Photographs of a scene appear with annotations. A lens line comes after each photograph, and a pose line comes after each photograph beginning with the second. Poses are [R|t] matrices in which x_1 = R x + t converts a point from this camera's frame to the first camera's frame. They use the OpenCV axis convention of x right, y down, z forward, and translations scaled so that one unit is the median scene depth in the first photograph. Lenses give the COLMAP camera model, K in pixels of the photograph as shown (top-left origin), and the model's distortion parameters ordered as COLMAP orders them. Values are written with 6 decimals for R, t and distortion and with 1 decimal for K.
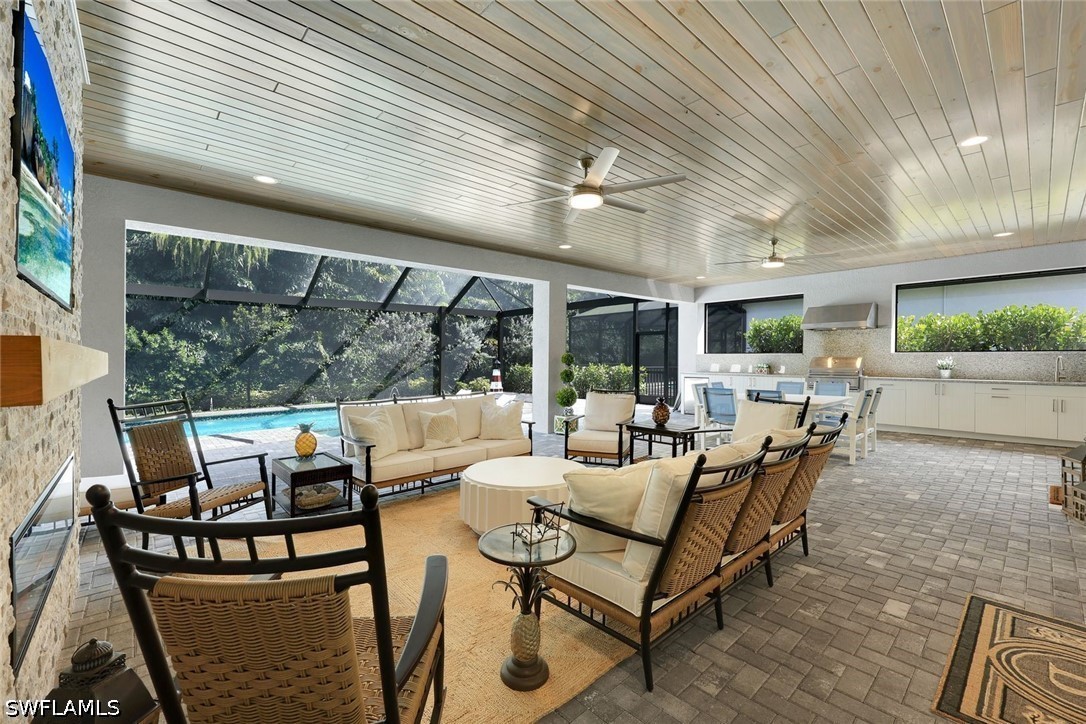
lens RADIAL K [[452.1, 0, 542.0], [0, 452.1, 358.2], [0, 0, 1]] dist [0.003062, -0.000160]
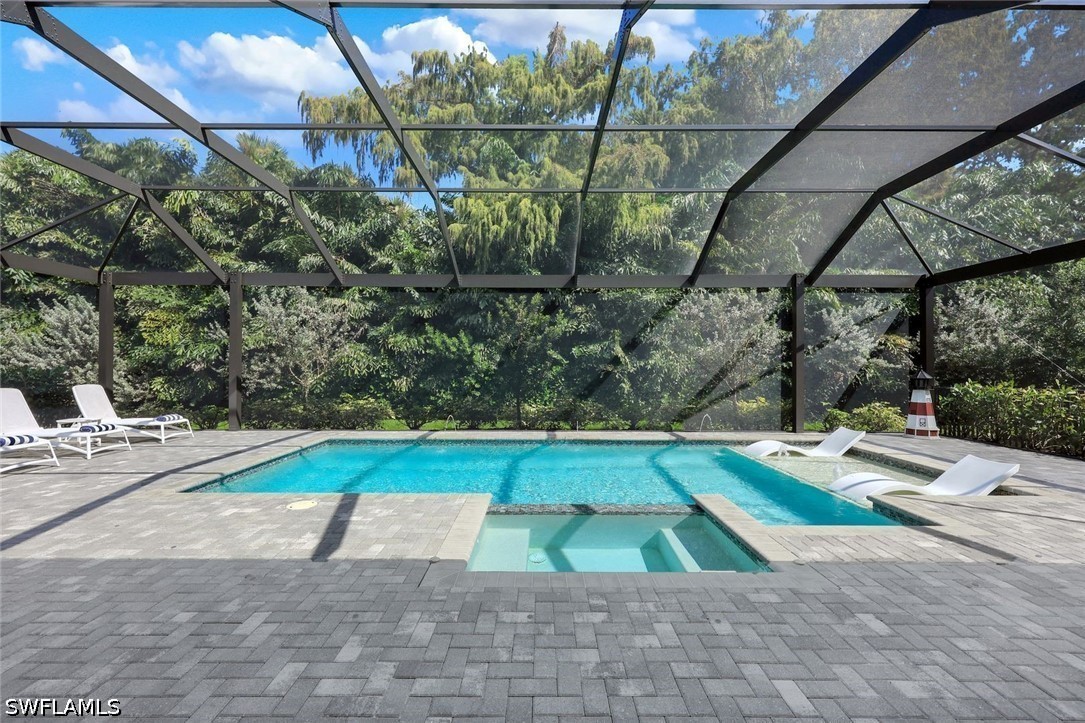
lens RADIAL K [[444.8, 0, 540.2], [0, 444.8, 352.9], [0, 0, 1]] dist [0.003069, 0.000254]
pose [[0.739571, -0.009496, -0.673012, -0.092661], [-0.011373, 0.999581, -0.026601, 0.002119], [0.672982, 0.027327, 0.739153, 0.409043]]
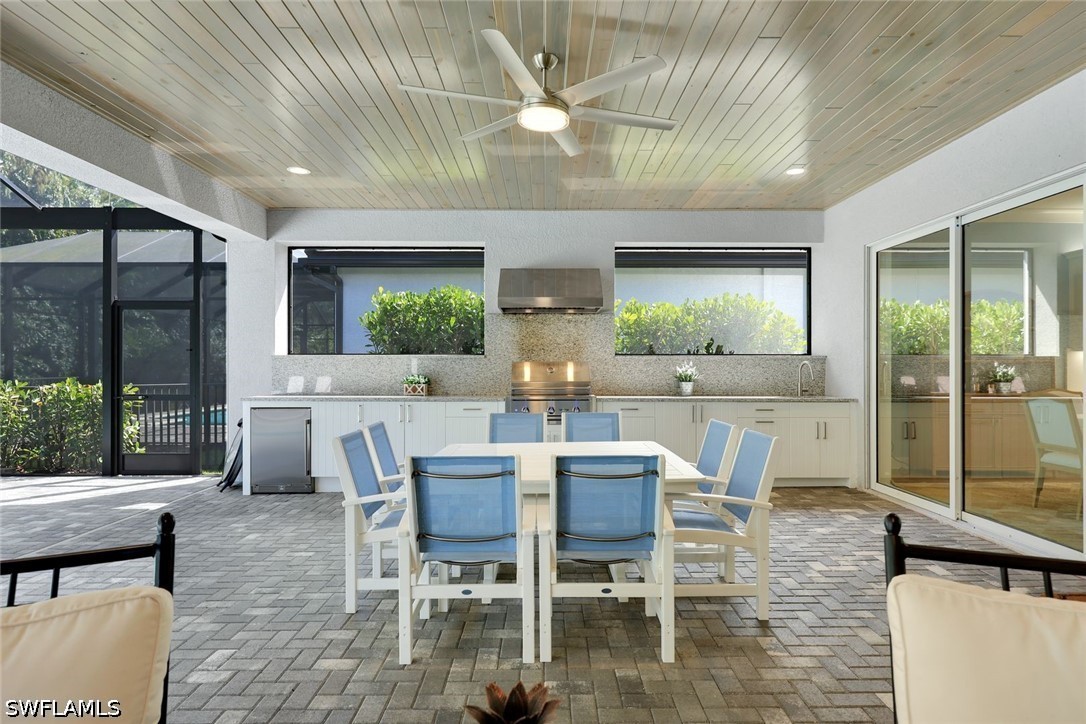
lens RADIAL K [[604.7, 0, 542.6], [0, 604.7, 382.6], [0, 0, 1]] dist [-0.012641, 0.000123]
pose [[0.668195, -0.016094, 0.743812, 0.058264], [-0.000824, 0.999749, 0.022372, 0.004003], [-0.743986, -0.015562, 0.668014, 0.318390]]
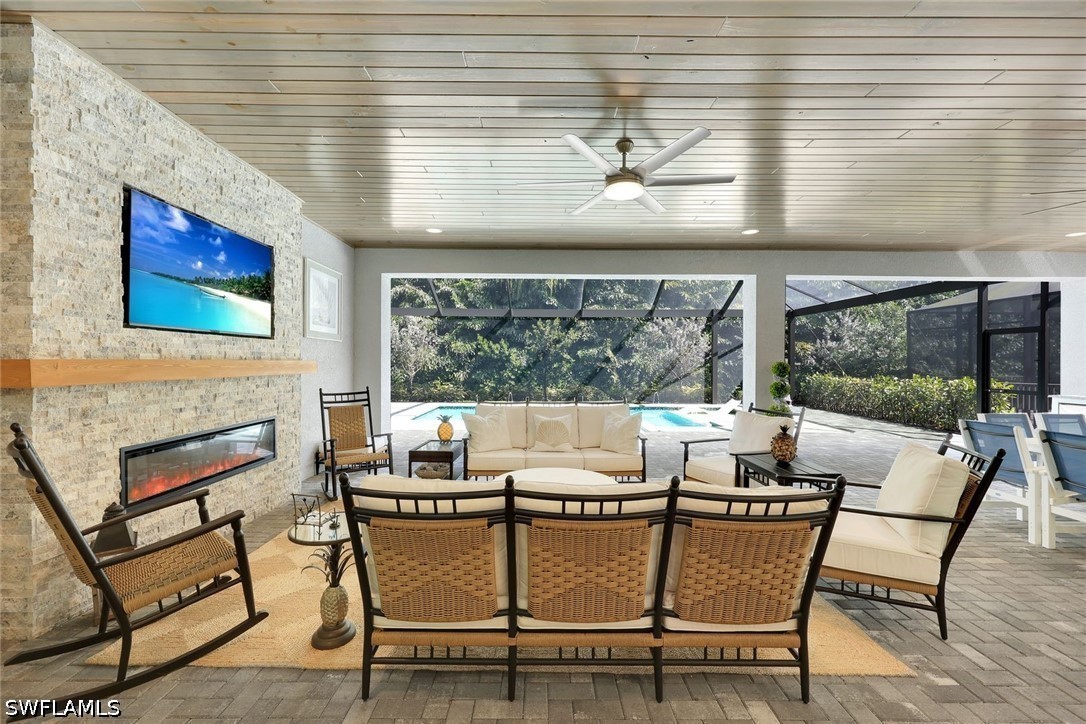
lens RADIAL K [[452.1, 0, 544.1], [0, 452.1, 359.9], [0, 0, 1]] dist [0.003062, -0.000160]
pose [[0.745273, 0.009518, -0.666692, 0.158408], [-0.012904, 0.999917, -0.000150, -0.005031], [0.666635, 0.008715, 0.745333, 0.066392]]
